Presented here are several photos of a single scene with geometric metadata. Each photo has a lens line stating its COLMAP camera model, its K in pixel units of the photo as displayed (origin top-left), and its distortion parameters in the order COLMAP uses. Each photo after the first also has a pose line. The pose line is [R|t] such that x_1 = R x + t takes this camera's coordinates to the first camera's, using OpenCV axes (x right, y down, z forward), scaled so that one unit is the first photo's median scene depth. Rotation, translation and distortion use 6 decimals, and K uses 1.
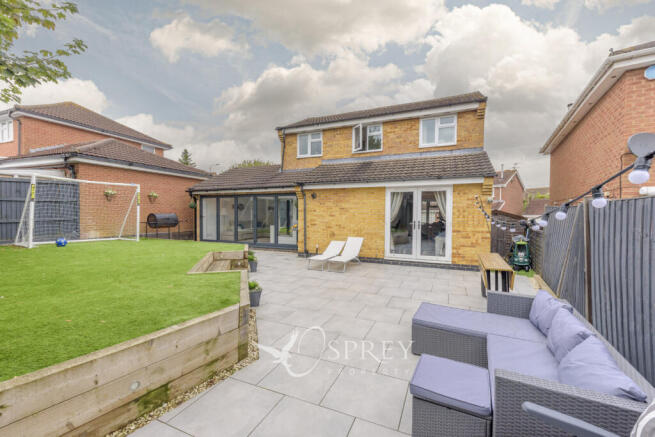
lens RADIAL K [[278.2, 0, 327.5], [0, 278.2, 206.5], [0, 0, 1]] dist [0.000286, 0.000015]
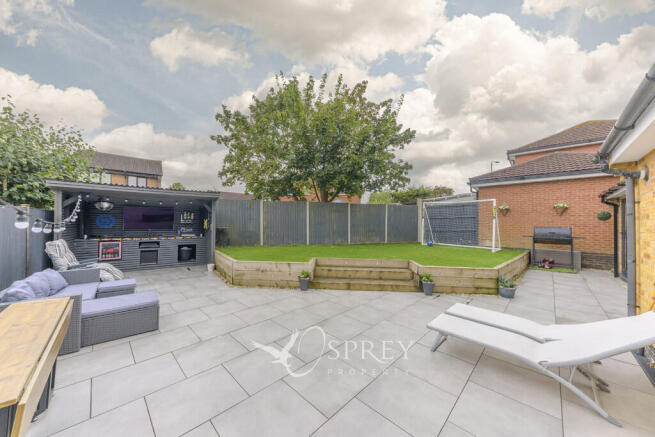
lens RADIAL K [[226.2, 0, 329.9], [0, 226.2, 223.7], [0, 0, 1]] dist [-0.000141, -0.000018]
pose [[-0.344154, -0.009307, -0.938867, 0.347015], [0.006399, 0.999904, -0.012258, 0.022002], [0.938891, -0.010227, -0.344062, 0.710842]]
